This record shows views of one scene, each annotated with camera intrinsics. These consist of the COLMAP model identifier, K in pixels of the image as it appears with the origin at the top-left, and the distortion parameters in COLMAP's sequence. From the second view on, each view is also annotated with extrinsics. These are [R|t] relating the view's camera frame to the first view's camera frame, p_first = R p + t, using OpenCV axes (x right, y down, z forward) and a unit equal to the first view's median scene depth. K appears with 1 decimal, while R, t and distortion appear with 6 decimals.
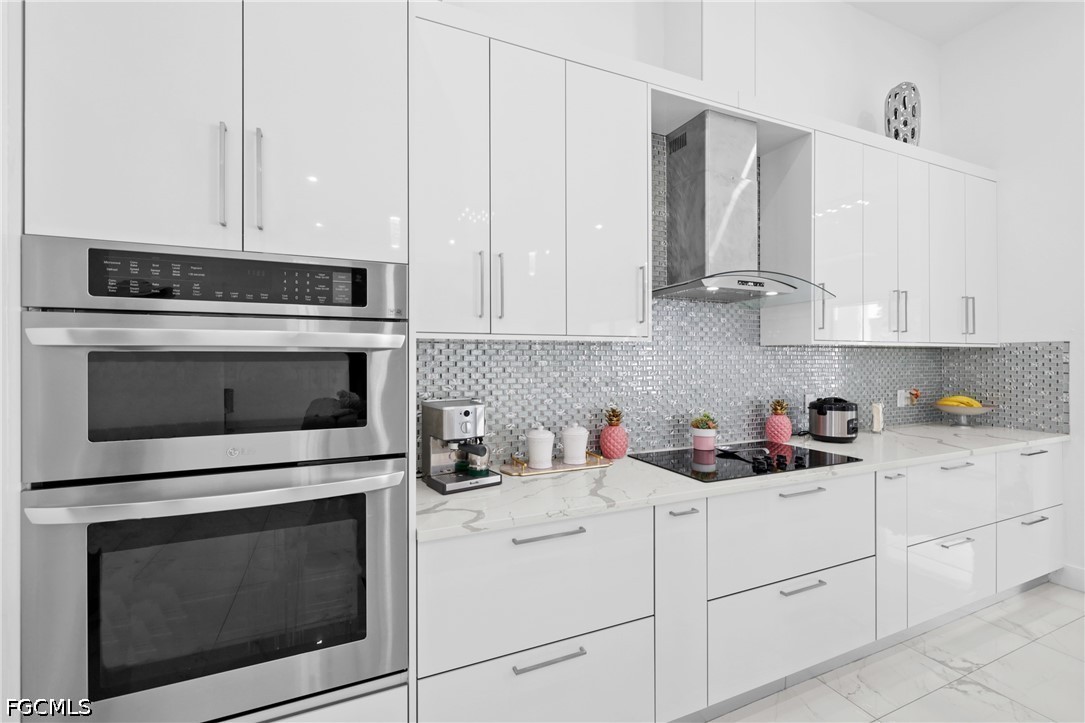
lens RADIAL K [[469.0, 0, 541.2], [0, 469.0, 357.8], [0, 0, 1]] dist [-0.001455, -0.000233]
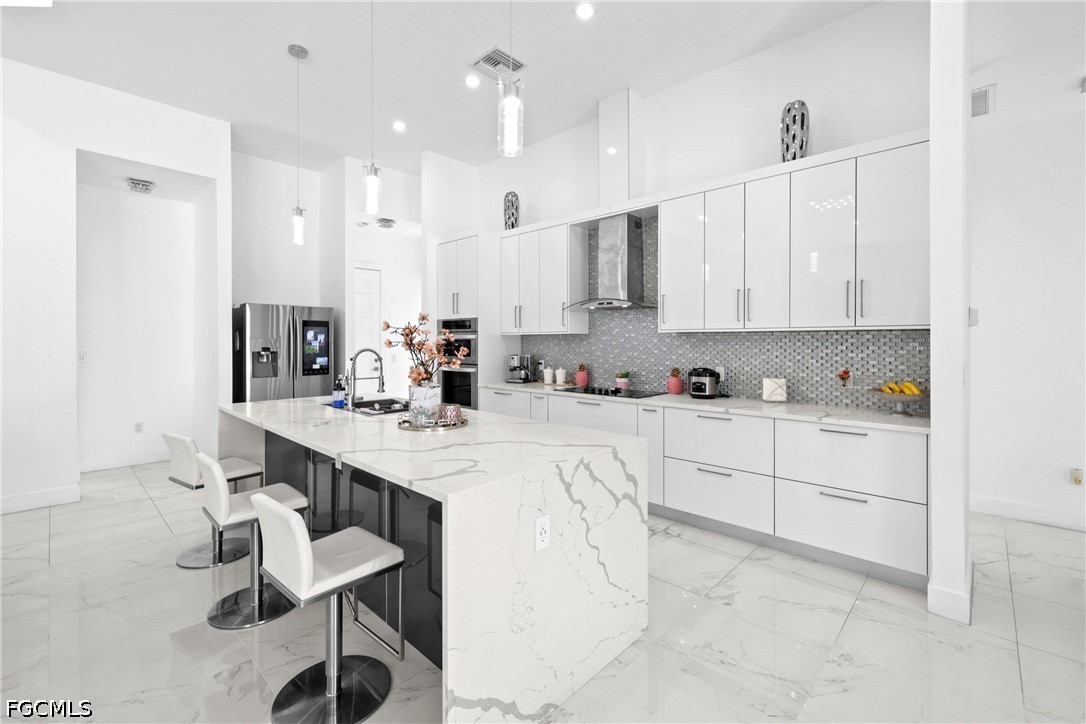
lens RADIAL K [[469.4, 0, 548.3], [0, 469.4, 345.9], [0, 0, 1]] dist [-0.001455, -0.000233]
pose [[0.399975, 0.007202, -0.916498, 2.175233], [-0.001428, 0.999973, 0.007234, 0.008160], [0.916525, -0.001585, 0.399975, -0.026023]]
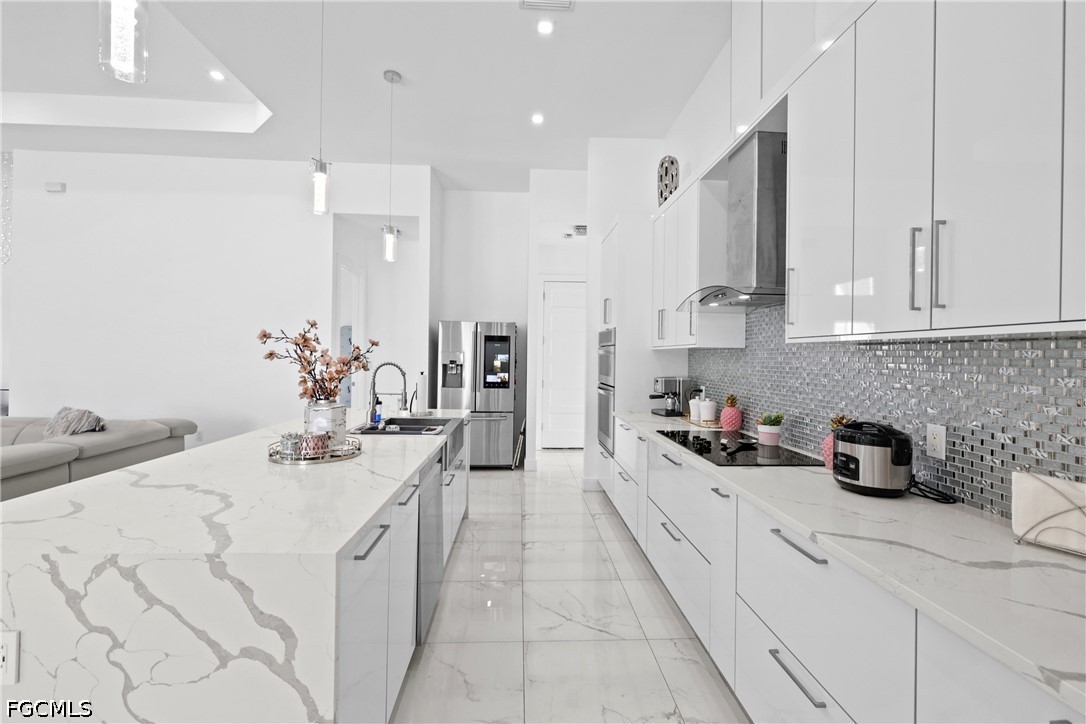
lens RADIAL K [[469.4, 0, 542.4], [0, 469.4, 354.2], [0, 0, 1]] dist [-0.001455, -0.000233]
pose [[-0.352976, -0.010165, -0.935577, 1.693538], [-0.018001, 0.999830, -0.004072, 0.001808], [0.935459, 0.015404, -0.353099, 1.015830]]
